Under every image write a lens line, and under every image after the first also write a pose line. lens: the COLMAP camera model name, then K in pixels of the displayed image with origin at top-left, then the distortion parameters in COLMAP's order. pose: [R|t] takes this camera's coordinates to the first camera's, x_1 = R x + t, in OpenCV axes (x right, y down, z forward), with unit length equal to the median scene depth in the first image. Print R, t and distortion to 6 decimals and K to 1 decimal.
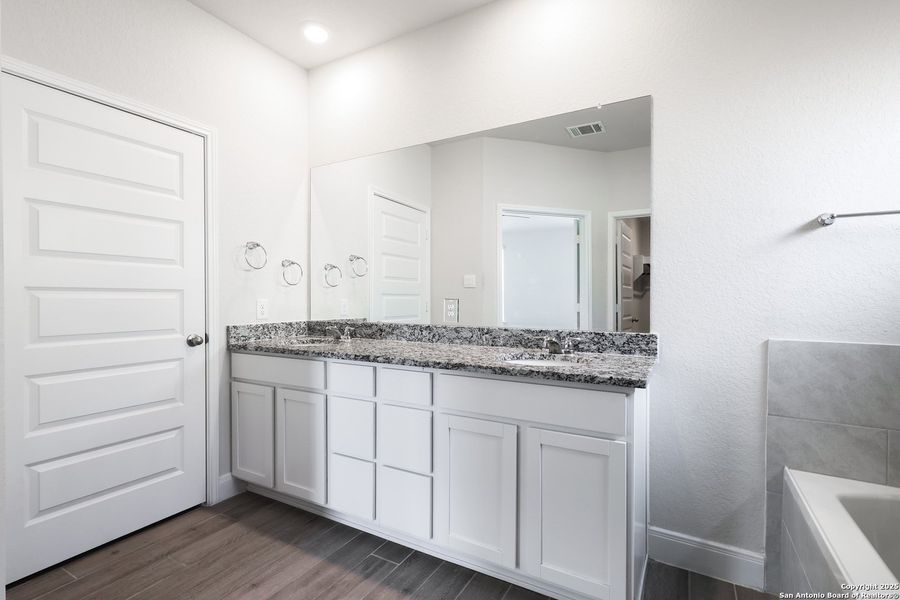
lens RADIAL K [[414.7, 0, 444.4], [0, 414.7, 300.2], [0, 0, 1]] dist [-0.002851, 0.001466]
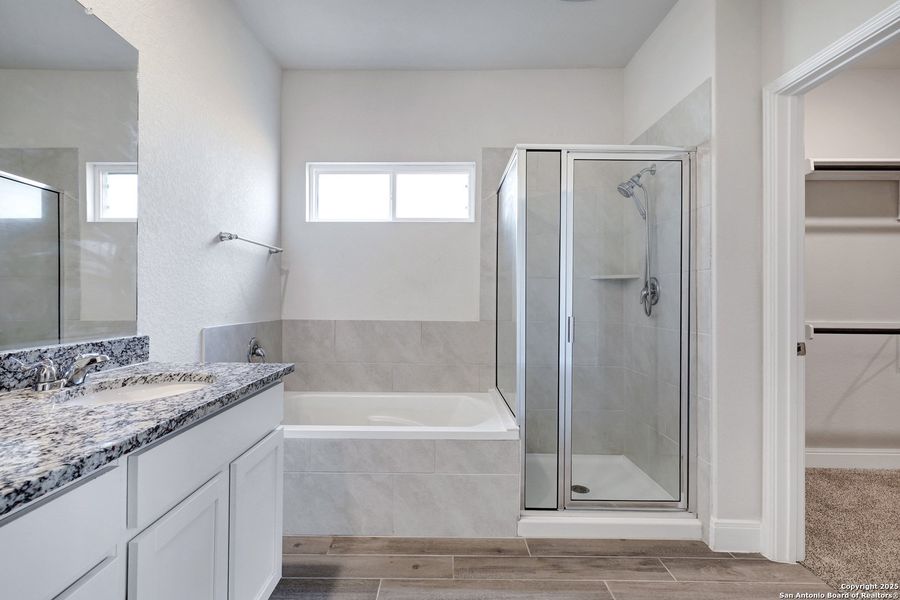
lens RADIAL K [[414.7, 0, 447.8], [0, 414.7, 297.3], [0, 0, 1]] dist [-0.002851, 0.001466]
pose [[-0.503896, -0.001777, 0.863762, -0.529649], [0.002359, 0.999991, 0.003433, 0.002068], [-0.863761, 0.003767, -0.503888, 0.859488]]
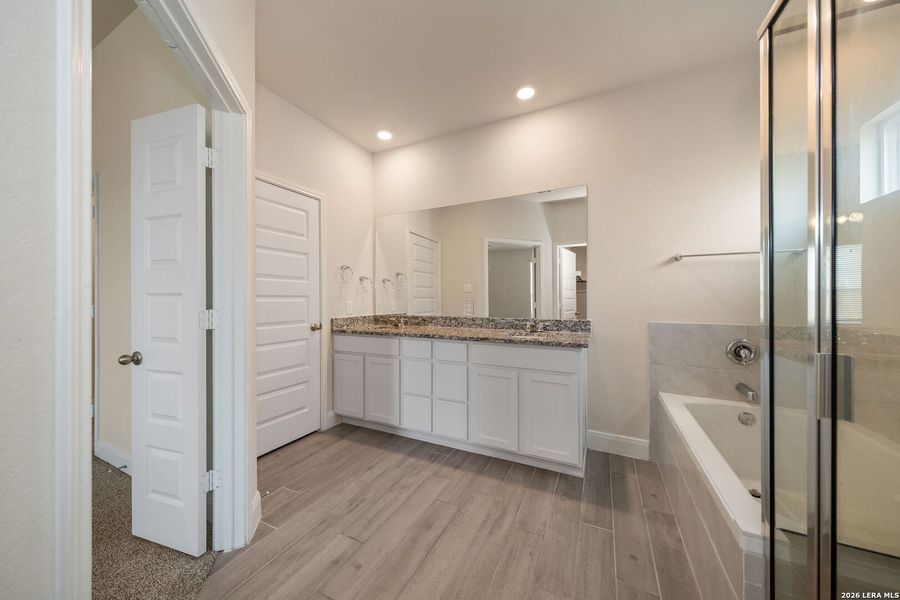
lens RADIAL K [[309.5, 0, 455.8], [0, 309.5, 298.7], [0, 0, 1]] dist [0.000229, -0.000112]
pose [[0.995800, -0.003826, 0.091477, -0.173506], [0.004422, 0.999970, -0.006312, -0.003752], [-0.091450, 0.006690, 0.995787, -0.251677]]
